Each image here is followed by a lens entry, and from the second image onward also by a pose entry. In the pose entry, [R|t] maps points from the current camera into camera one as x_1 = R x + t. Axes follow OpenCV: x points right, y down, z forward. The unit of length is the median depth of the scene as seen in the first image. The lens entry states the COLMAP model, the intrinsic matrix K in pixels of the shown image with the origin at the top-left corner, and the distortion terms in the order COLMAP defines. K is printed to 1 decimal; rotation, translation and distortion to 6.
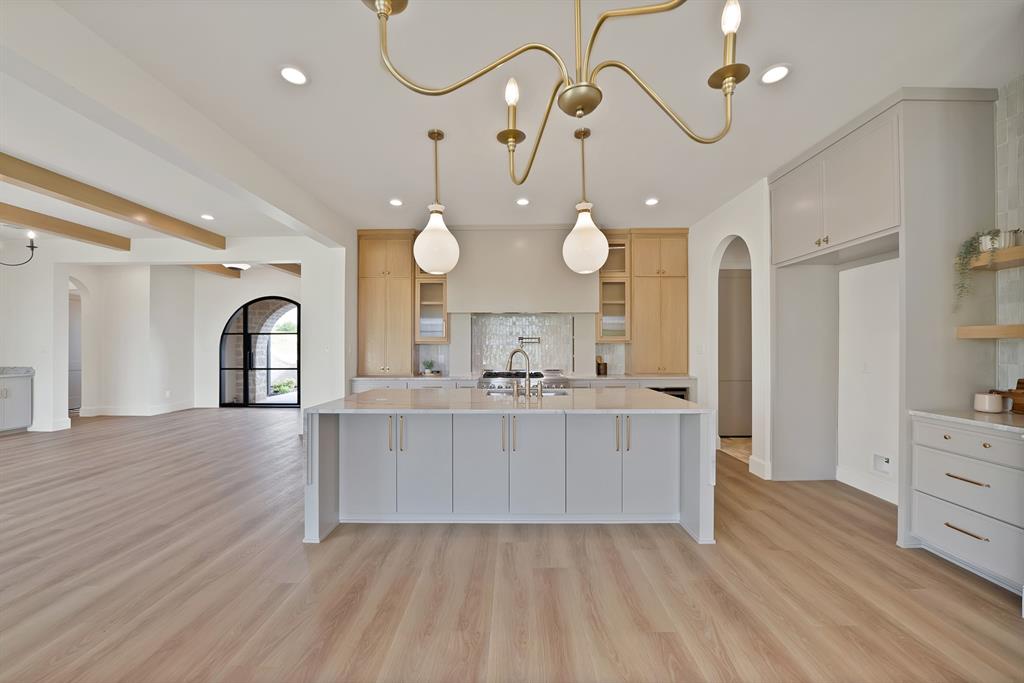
lens RADIAL K [[373.1, 0, 511.7], [0, 373.1, 345.7], [0, 0, 1]] dist [-0.023044, 0.001659]
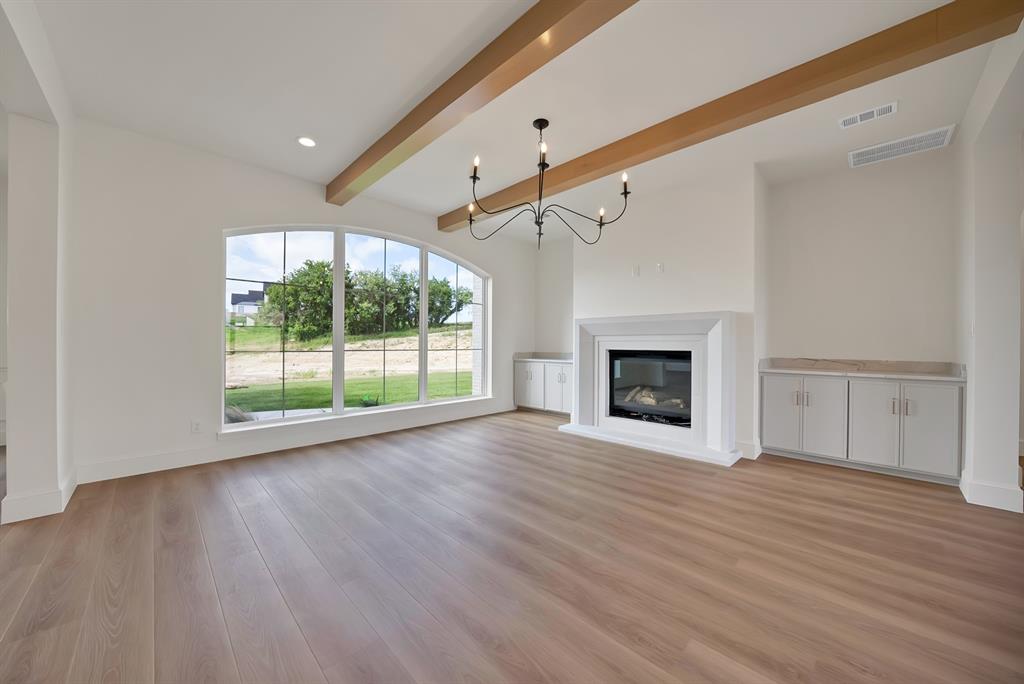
lens RADIAL K [[373.1, 0, 515.0], [0, 373.1, 342.6], [0, 0, 1]] dist [-0.023044, 0.001659]
pose [[-0.705997, -0.004212, -0.708202, -0.518118], [0.000950, 0.999976, -0.006894, 0.029338], [0.708214, -0.005540, -0.705976, 0.911339]]
